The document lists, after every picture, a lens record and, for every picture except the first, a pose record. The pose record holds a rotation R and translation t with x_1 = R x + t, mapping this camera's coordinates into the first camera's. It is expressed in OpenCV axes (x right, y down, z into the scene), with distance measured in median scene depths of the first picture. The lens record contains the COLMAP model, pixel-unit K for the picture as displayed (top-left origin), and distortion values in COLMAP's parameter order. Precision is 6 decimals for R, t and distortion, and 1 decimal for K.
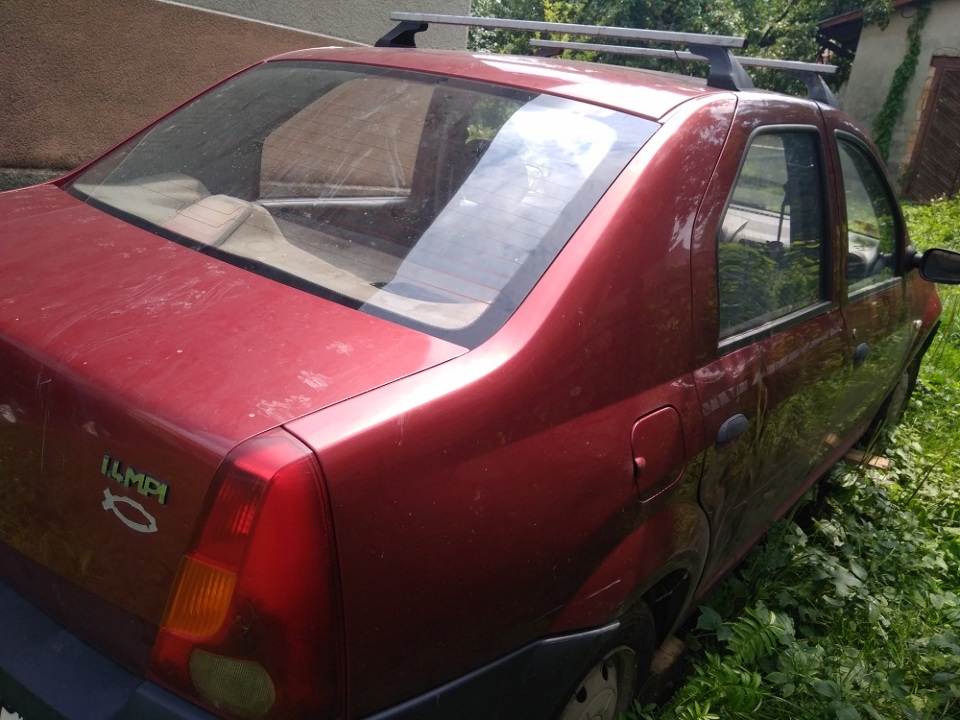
lens RADIAL K [[758.6, 0, 487.1], [0, 758.6, 358.9], [0, 0, 1]] dist [0.072225, -0.099985]
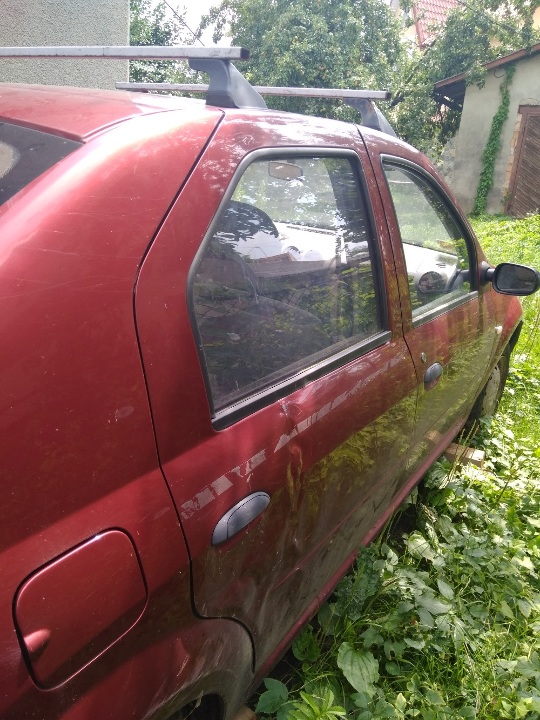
lens RADIAL K [[568.9, 0, 267.4], [0, 568.9, 342.6], [0, 0, 1]] dist [0.072225, -0.099985]
pose [[0.994484, -0.066830, 0.080845, 0.207211], [0.067502, 0.997703, -0.005612, -0.059118], [-0.080285, 0.011039, 0.996711, 0.258097]]
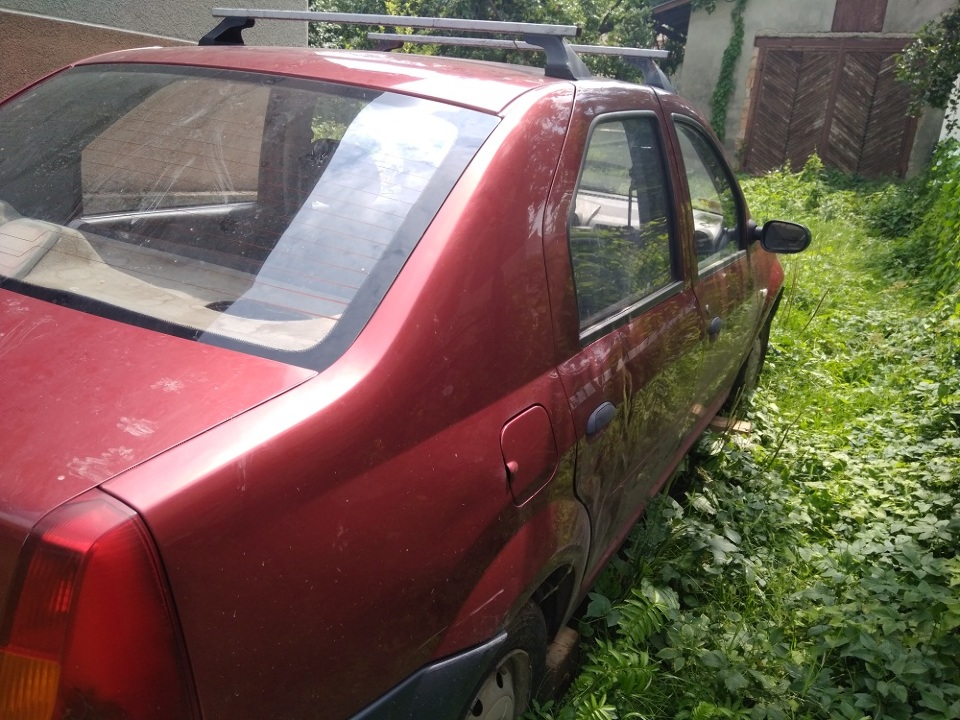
lens RADIAL K [[758.6, 0, 482.9], [0, 758.6, 353.2], [0, 0, 1]] dist [0.072225, -0.099985]
pose [[0.983875, -0.093936, 0.152205, 0.016053], [0.093582, 0.995566, 0.009506, -0.011366], [-0.152423, 0.004890, 0.988303, 0.025496]]
